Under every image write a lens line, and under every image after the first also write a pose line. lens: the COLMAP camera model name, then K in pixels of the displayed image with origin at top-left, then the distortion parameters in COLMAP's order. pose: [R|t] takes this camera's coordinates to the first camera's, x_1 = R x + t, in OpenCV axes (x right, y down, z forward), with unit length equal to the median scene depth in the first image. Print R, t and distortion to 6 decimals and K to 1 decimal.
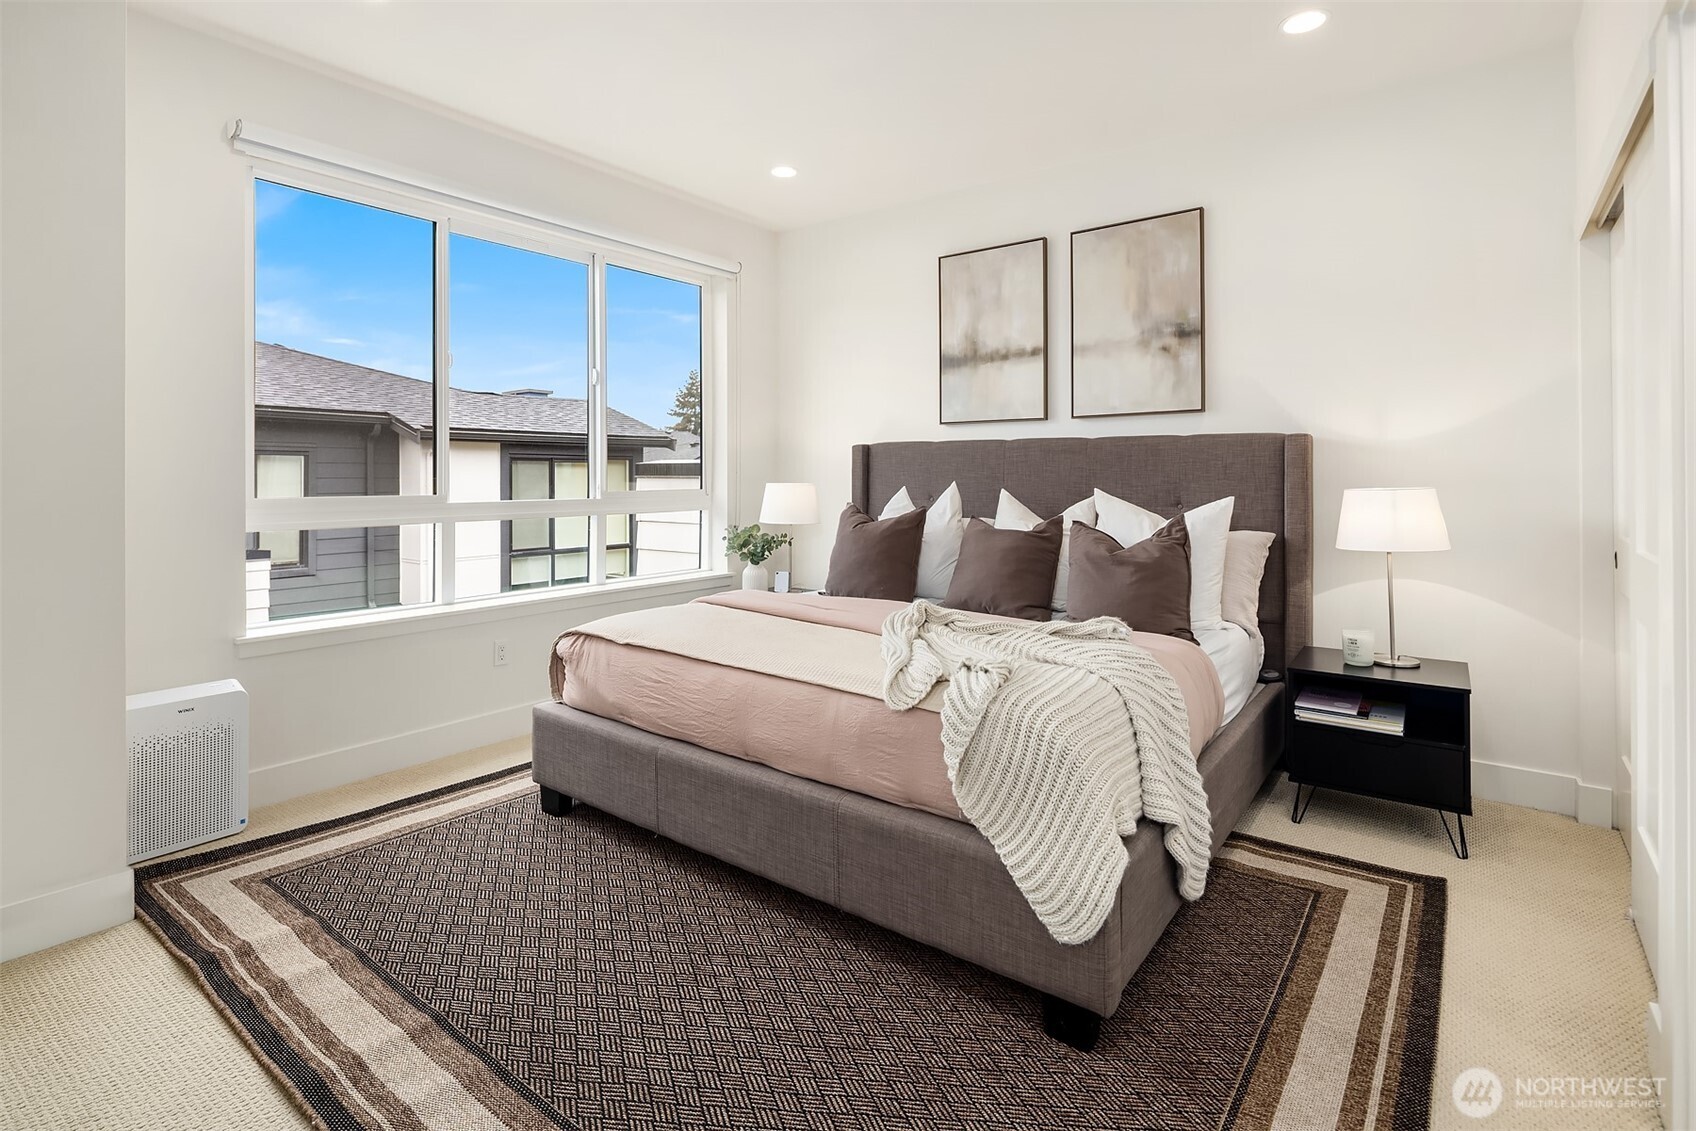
lens RADIAL K [[813.8, 0, 851.8], [0, 813.8, 452.8], [0, 0, 1]] dist [-0.000888, -0.000400]
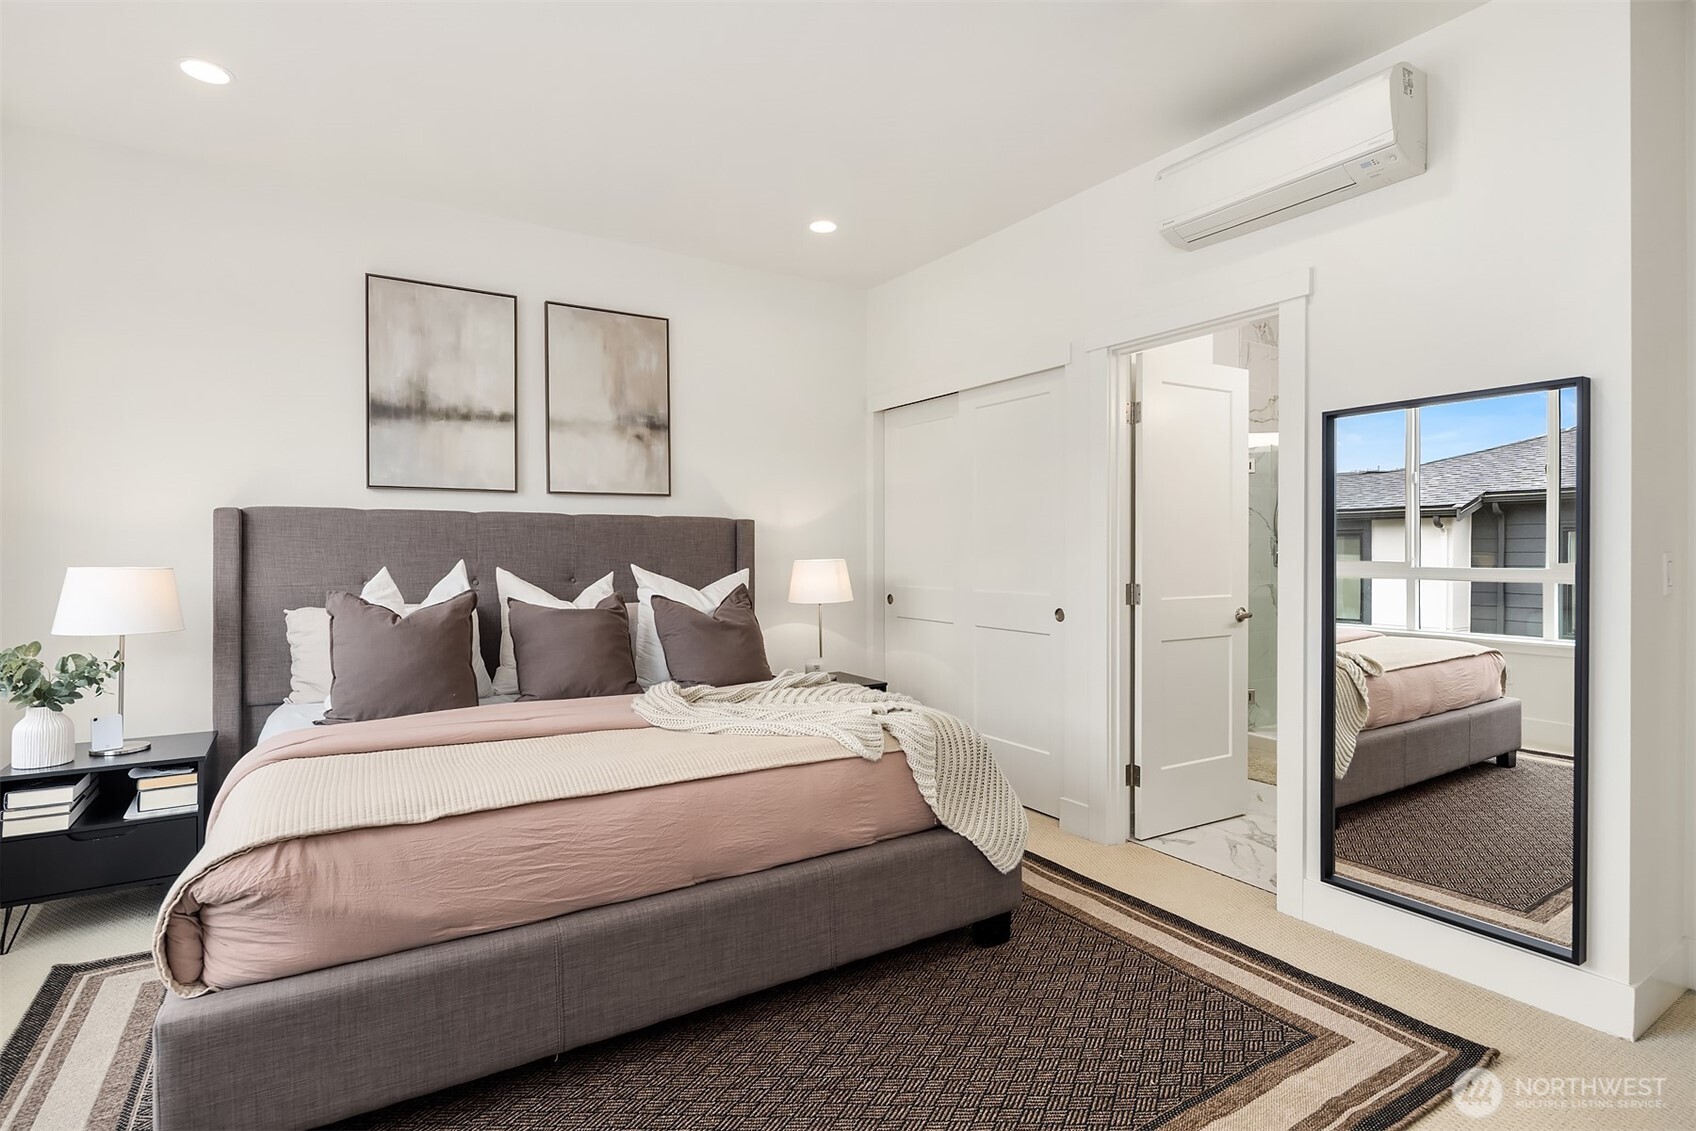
lens RADIAL K [[828.9, 0, 834.5], [0, 828.9, 533.2], [0, 0, 1]] dist [-0.000337, -0.004591]
pose [[0.355106, 0.018000, 0.934653, -0.562381], [-0.024117, 0.999658, -0.010089, 0.007352], [-0.934515, -0.018959, 0.355419, 0.347924]]
